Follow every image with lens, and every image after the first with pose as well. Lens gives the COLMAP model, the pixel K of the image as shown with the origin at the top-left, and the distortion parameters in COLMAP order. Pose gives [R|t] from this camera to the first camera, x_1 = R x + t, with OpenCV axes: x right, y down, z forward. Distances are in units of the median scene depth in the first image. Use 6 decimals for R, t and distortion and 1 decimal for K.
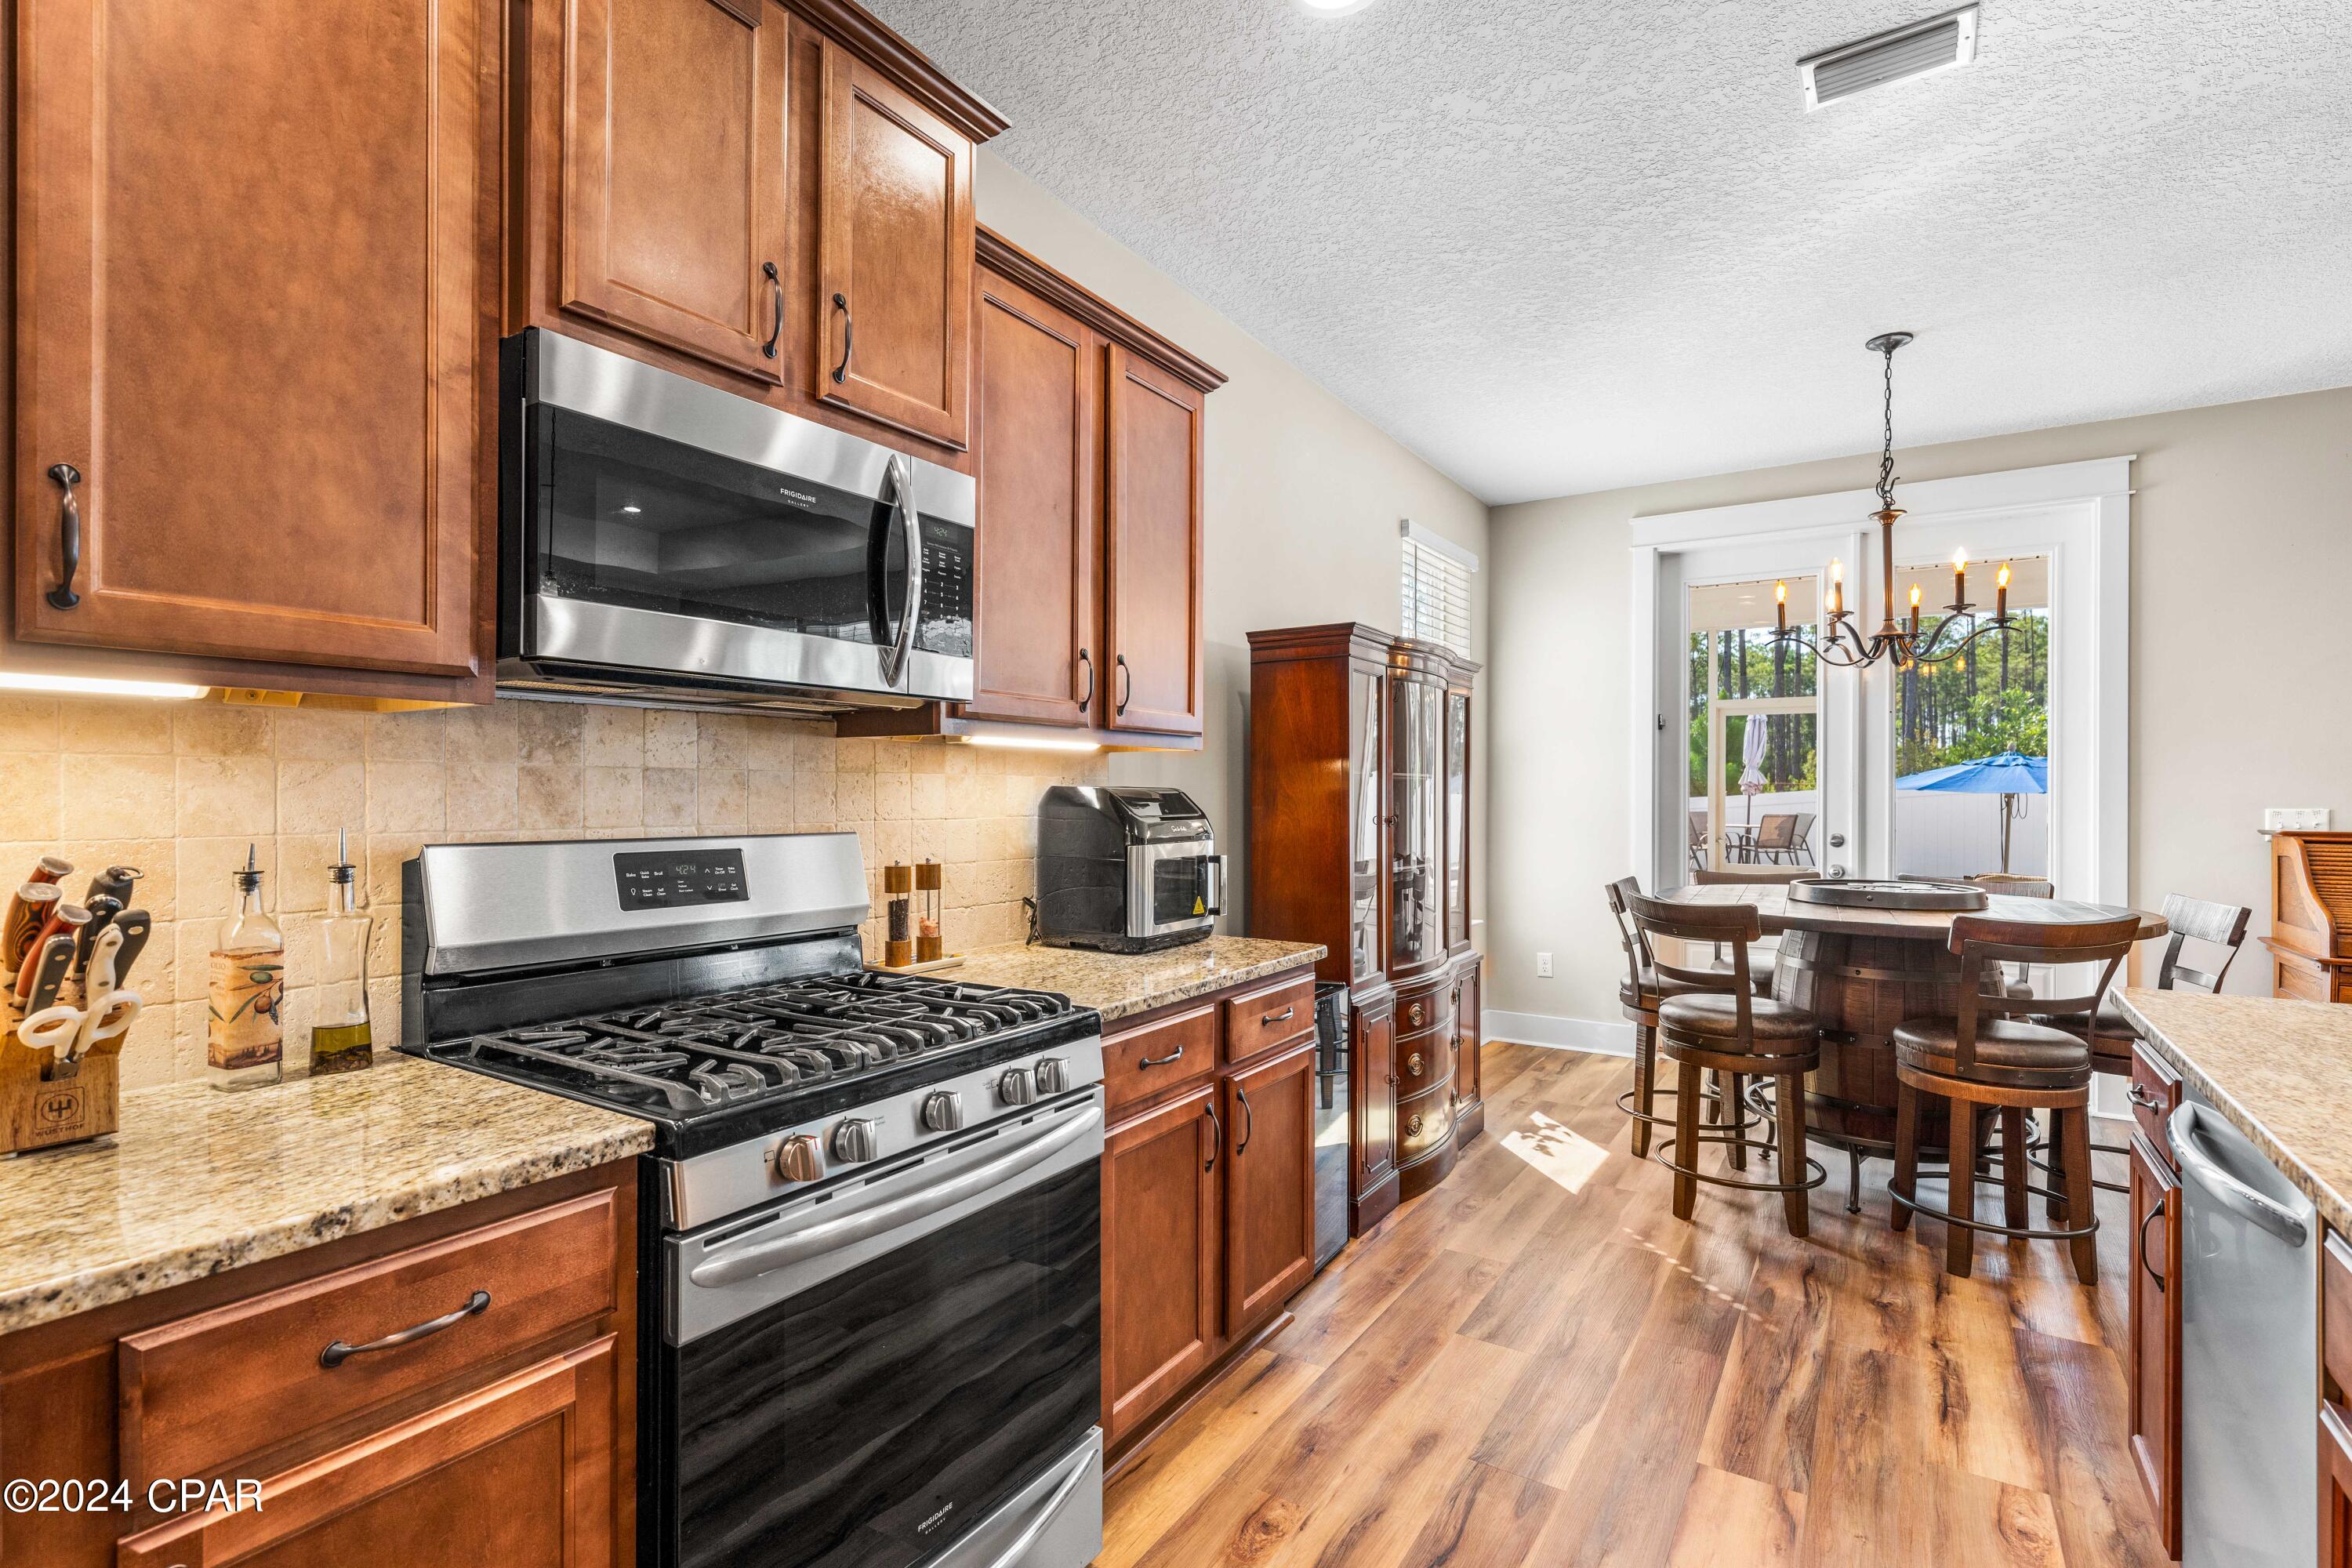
lens RADIAL K [[1100.5, 0, 1177.3], [0, 1100.5, 795.9], [0, 0, 1]] dist [-0.000003, -0.000323]
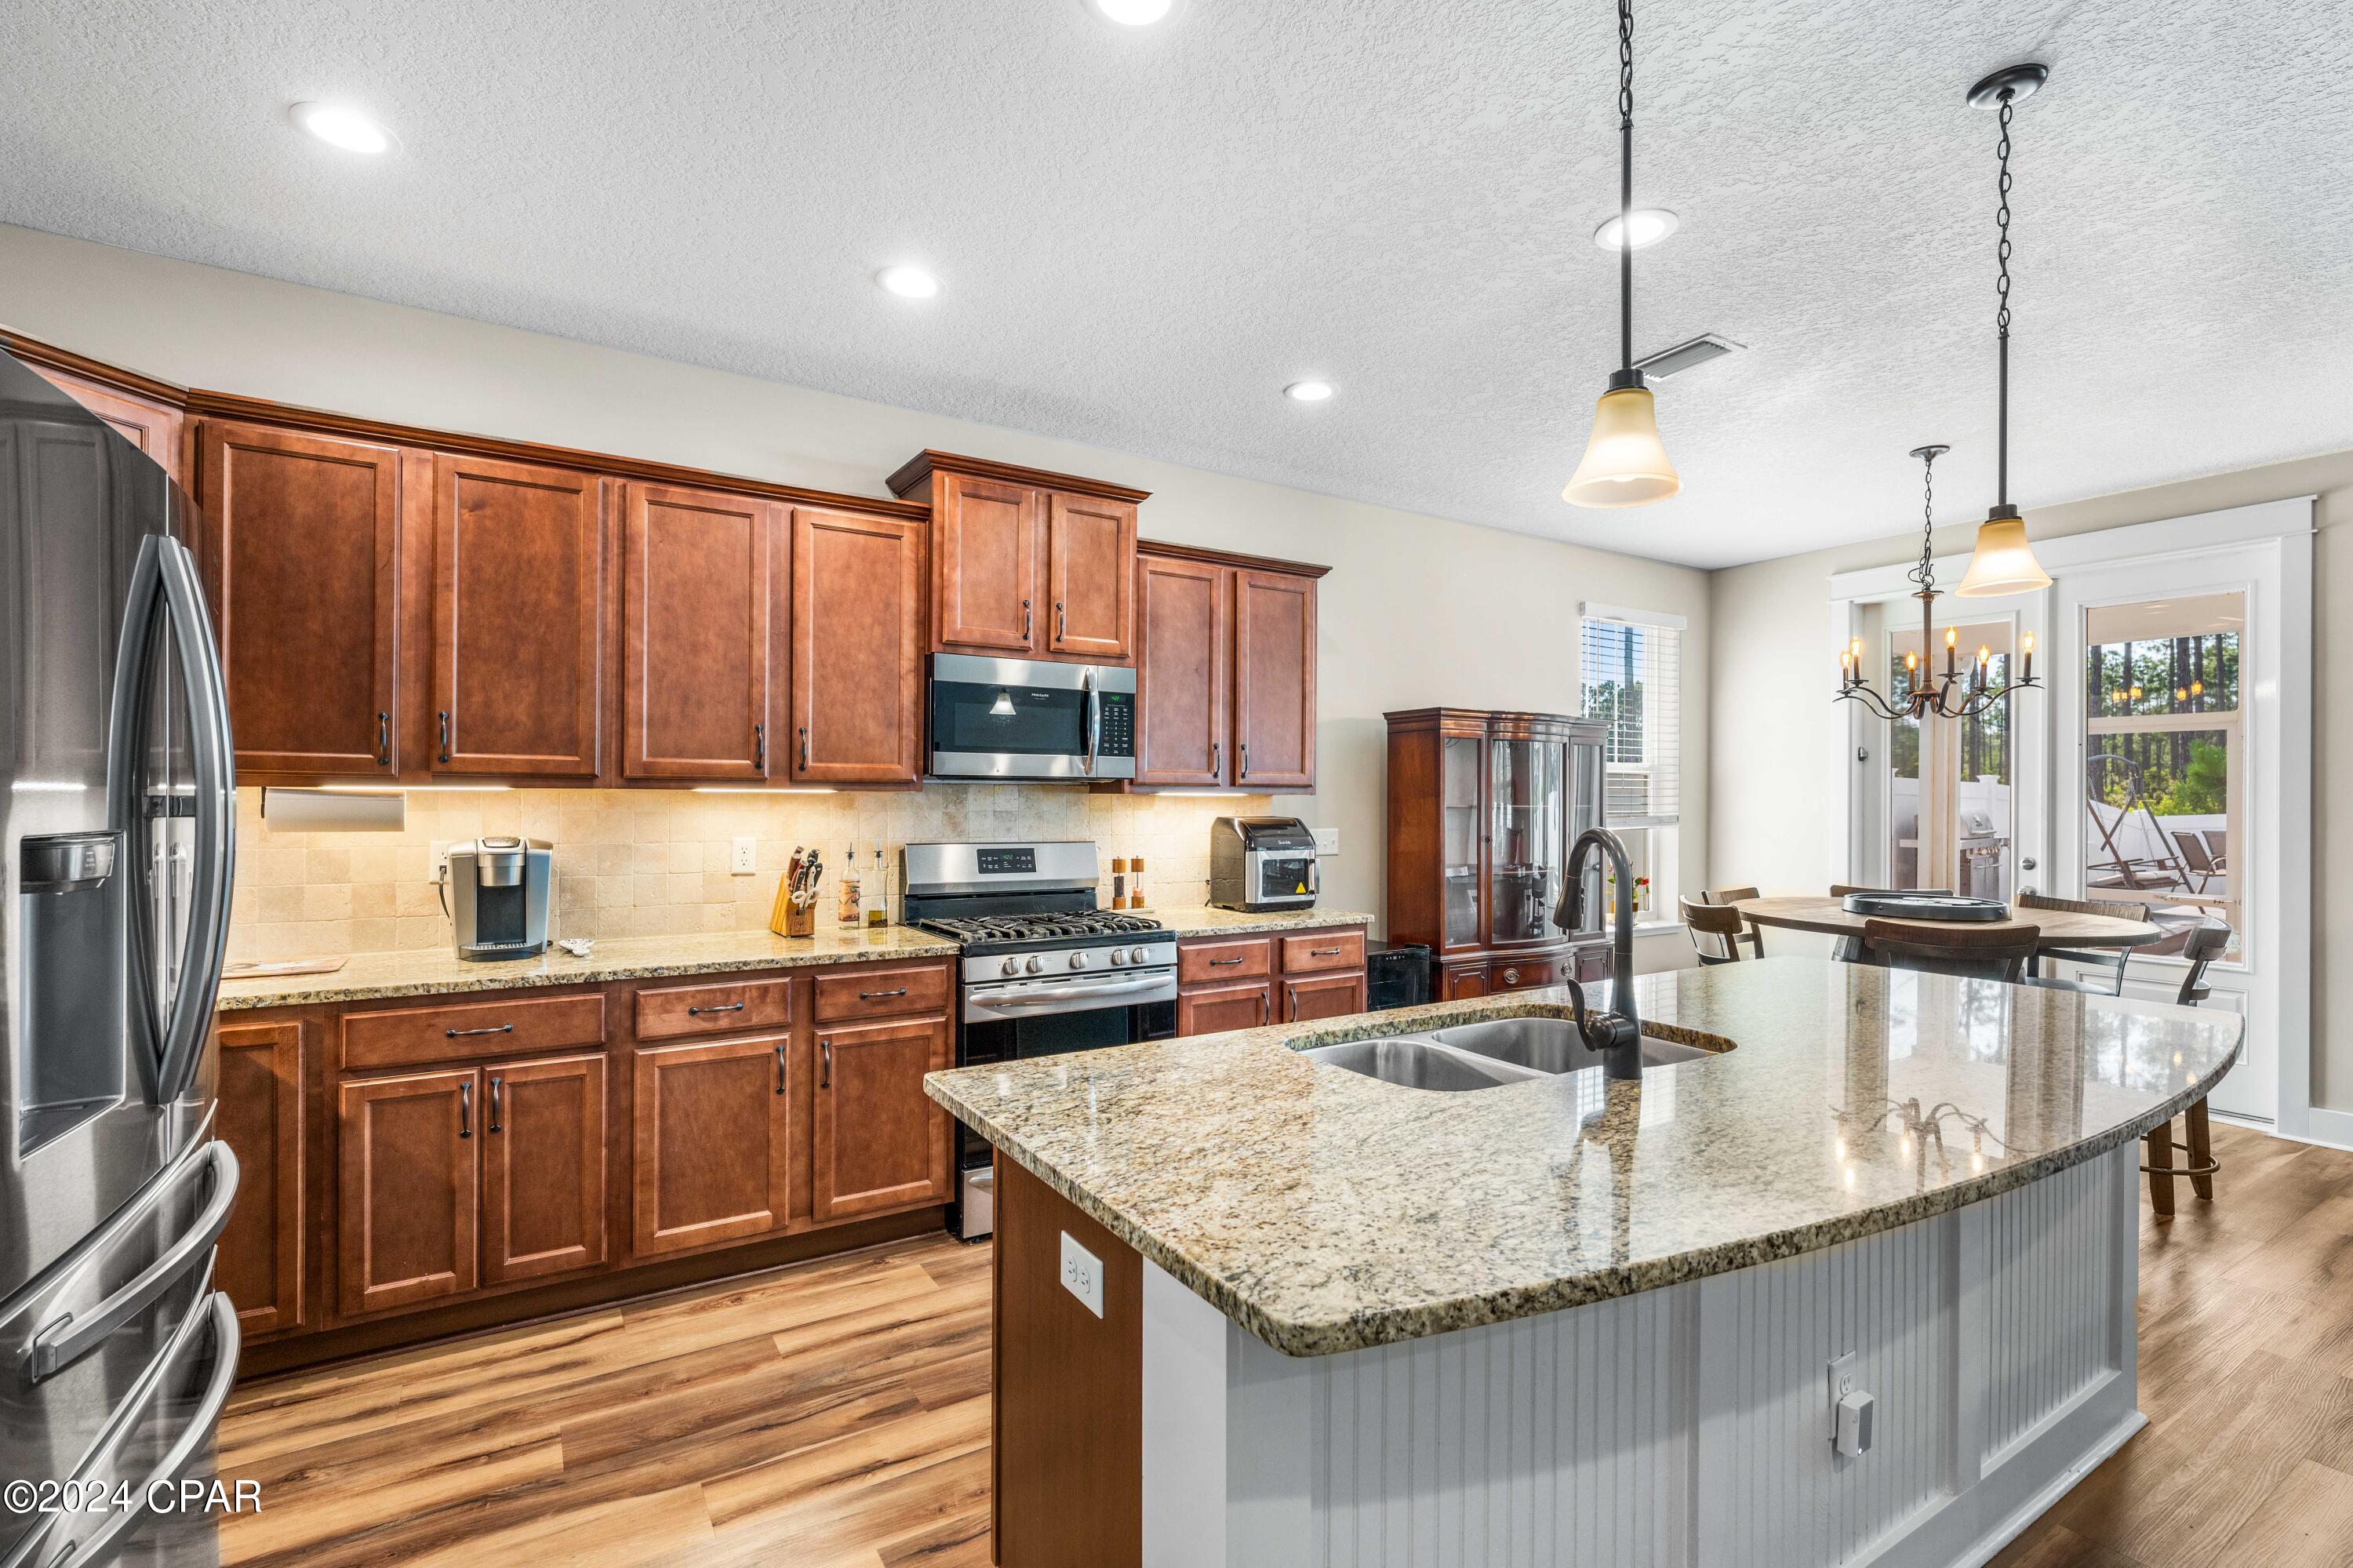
lens RADIAL K [[1059.1, 0, 1175.1], [0, 1059.1, 802.6], [0, 0, 1]] dist [-0.000854, -0.000484]
pose [[0.906781, 0.004693, -0.421575, 0.870554], [-0.004460, 0.999989, 0.001539, -0.054775], [0.421578, 0.000485, 0.906792, -0.915375]]
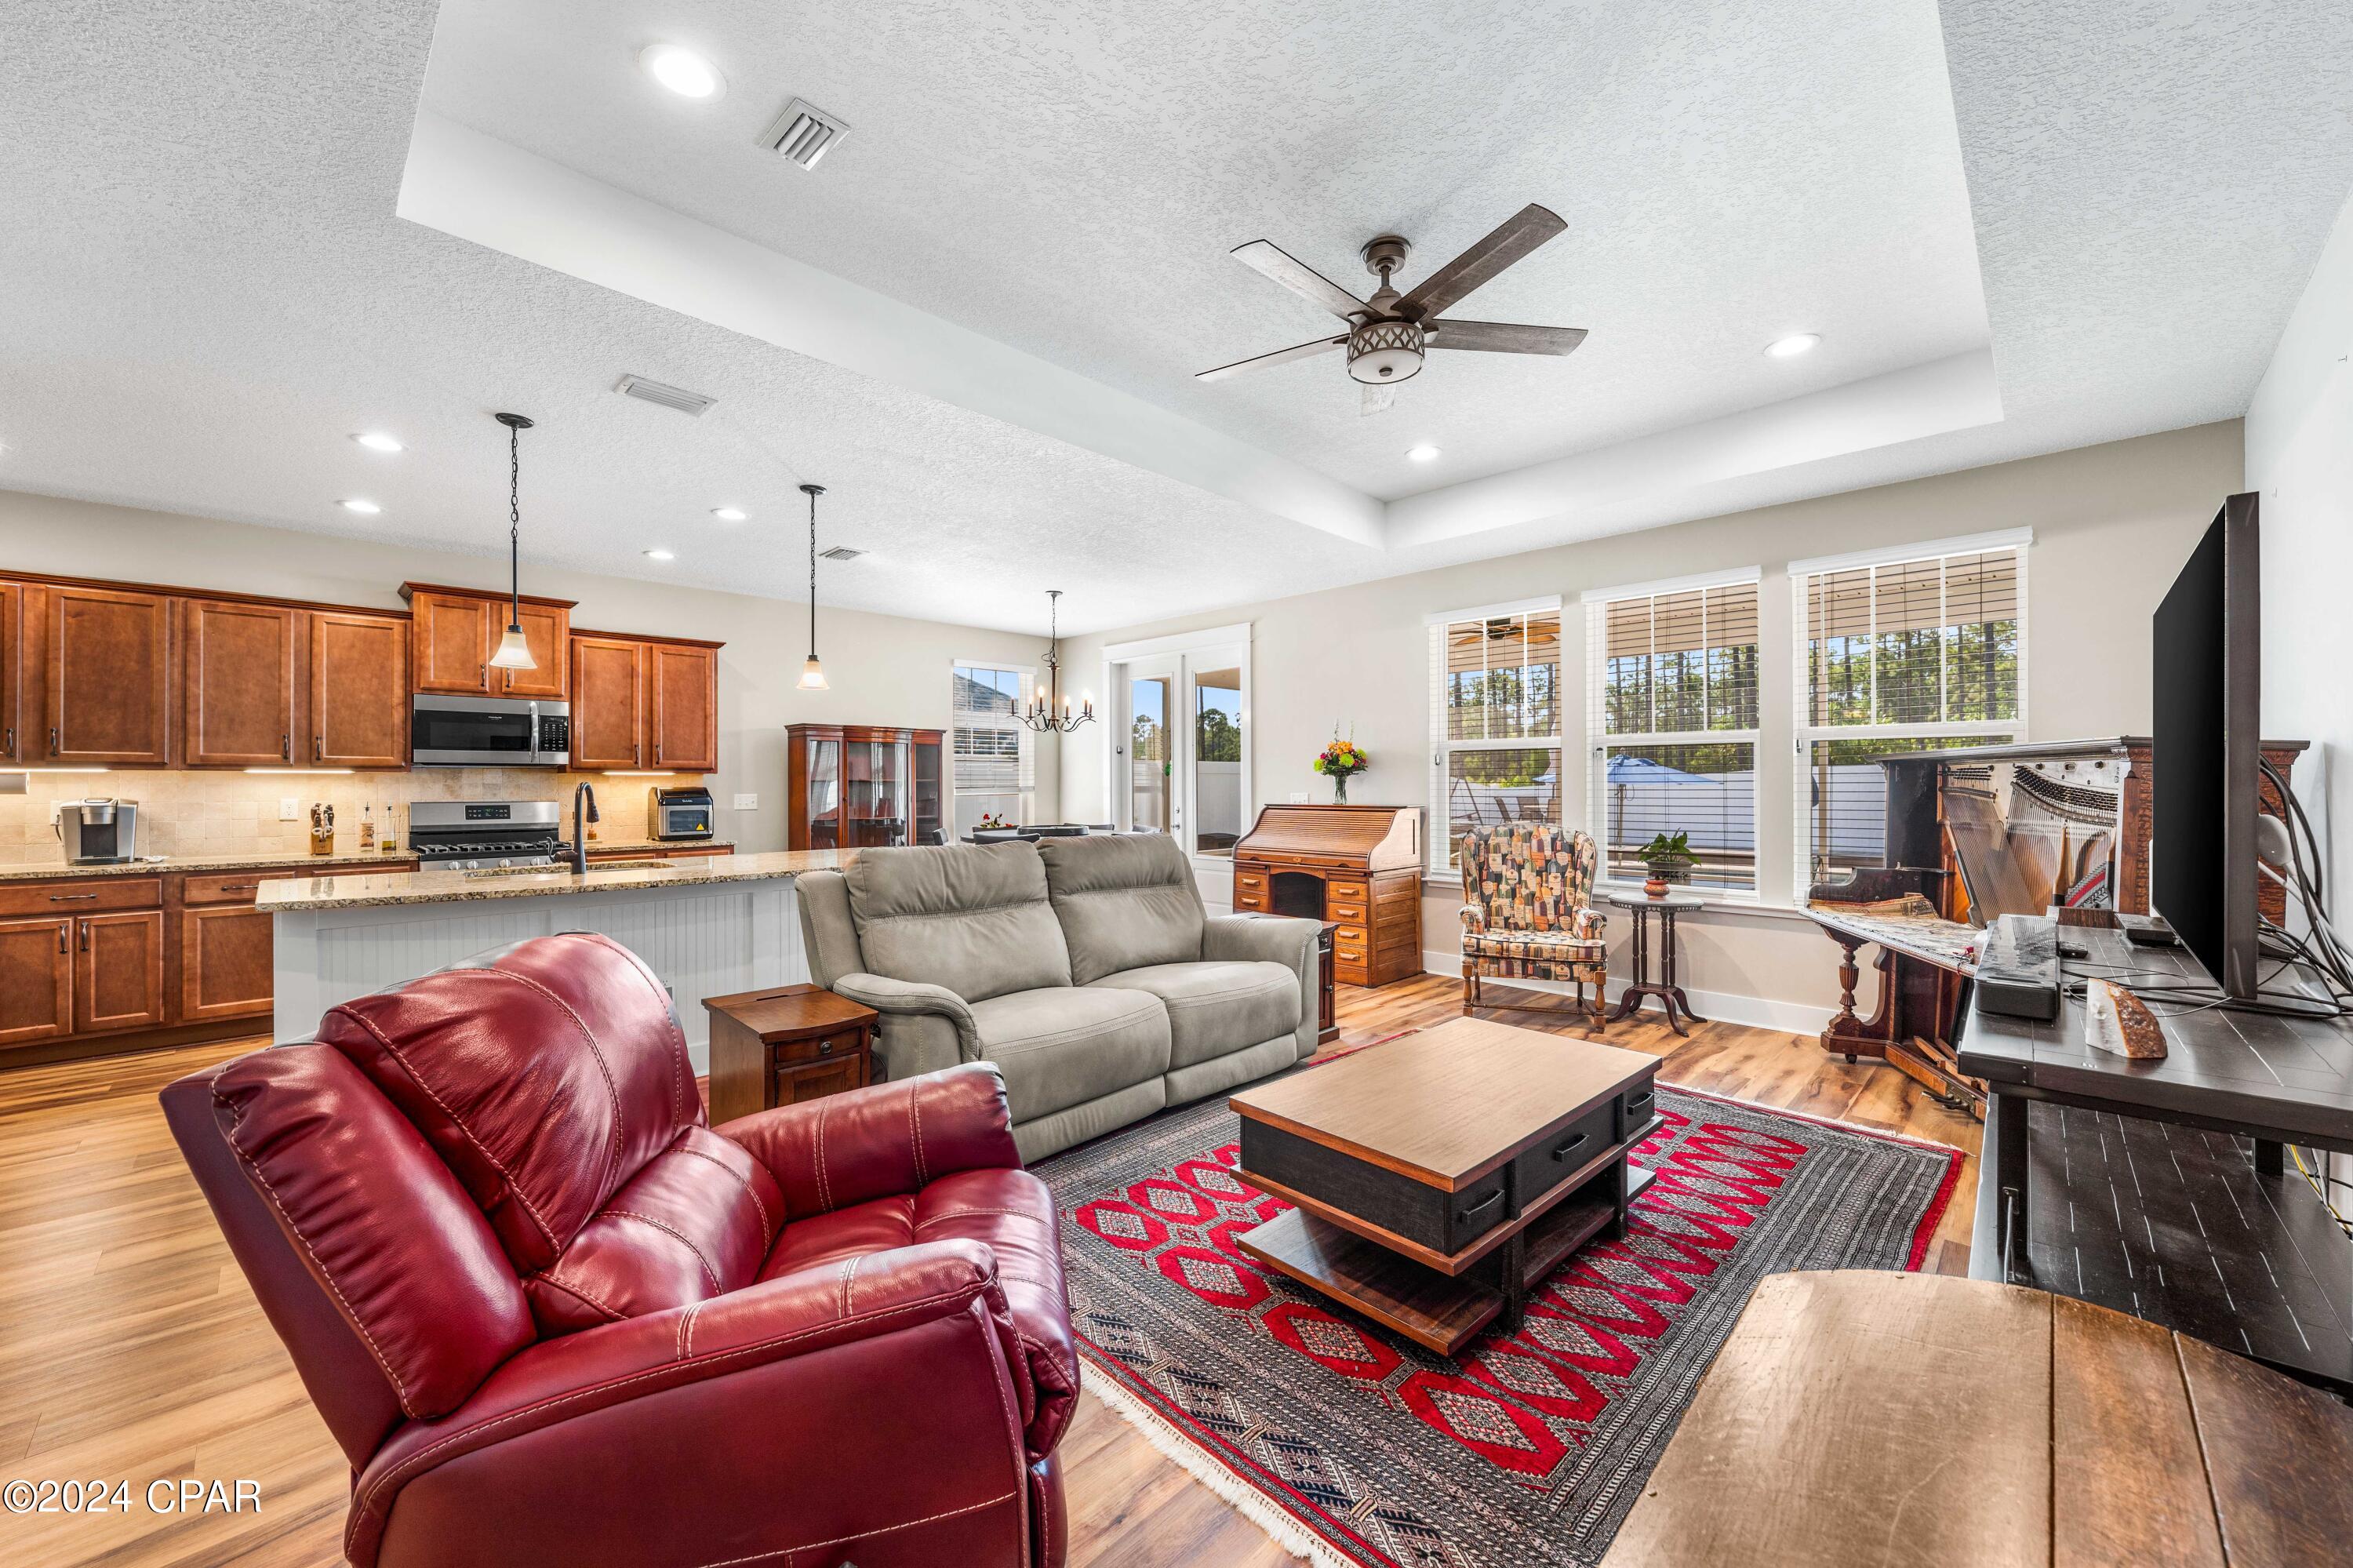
lens RADIAL K [[896.1, 0, 1176.5], [0, 896.1, 784.0], [0, 0, 1]] dist [0.000903, 0.000424]
pose [[0.978329, -0.003376, -0.207028, 2.903389], [0.003238, 0.999994, -0.001004, -0.015009], [0.207030, 0.000312, 0.978335, -1.785148]]
